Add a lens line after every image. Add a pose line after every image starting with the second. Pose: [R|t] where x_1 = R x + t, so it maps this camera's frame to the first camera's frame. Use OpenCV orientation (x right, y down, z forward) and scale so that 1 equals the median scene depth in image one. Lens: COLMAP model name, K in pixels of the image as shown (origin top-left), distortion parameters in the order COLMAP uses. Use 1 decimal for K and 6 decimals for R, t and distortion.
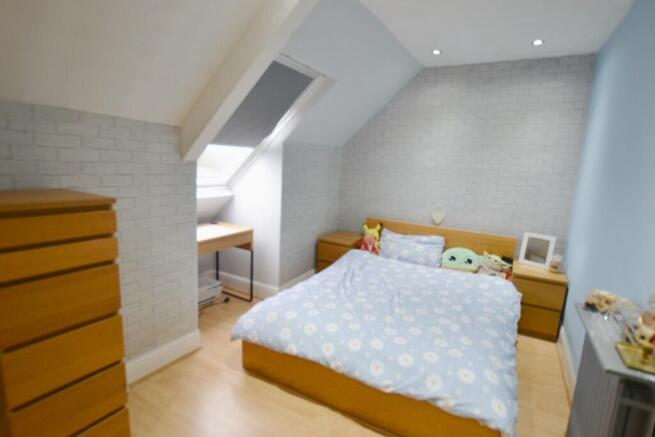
lens RADIAL K [[329.1, 0, 328.6], [0, 329.1, 221.4], [0, 0, 1]] dist [-0.024773, 0.001834]
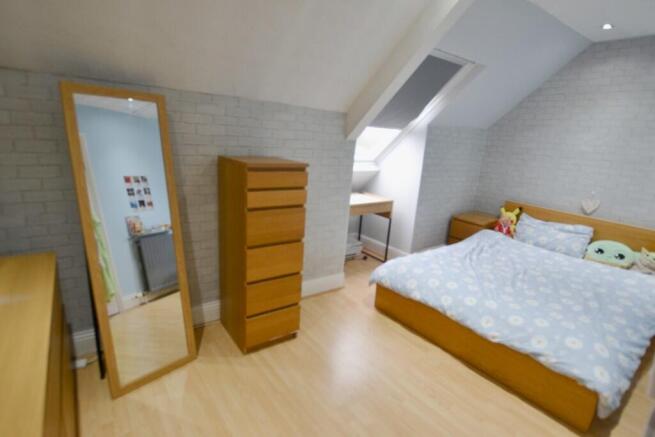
lens RADIAL K [[329.1, 0, 328.6], [0, 329.1, 221.4], [0, 0, 1]] dist [-0.024773, 0.001834]
pose [[0.912583, 0.111750, -0.393325, 0.032446], [-0.089401, 0.993186, 0.074753, 0.037009], [0.398998, -0.033055, 0.916356, -0.192252]]
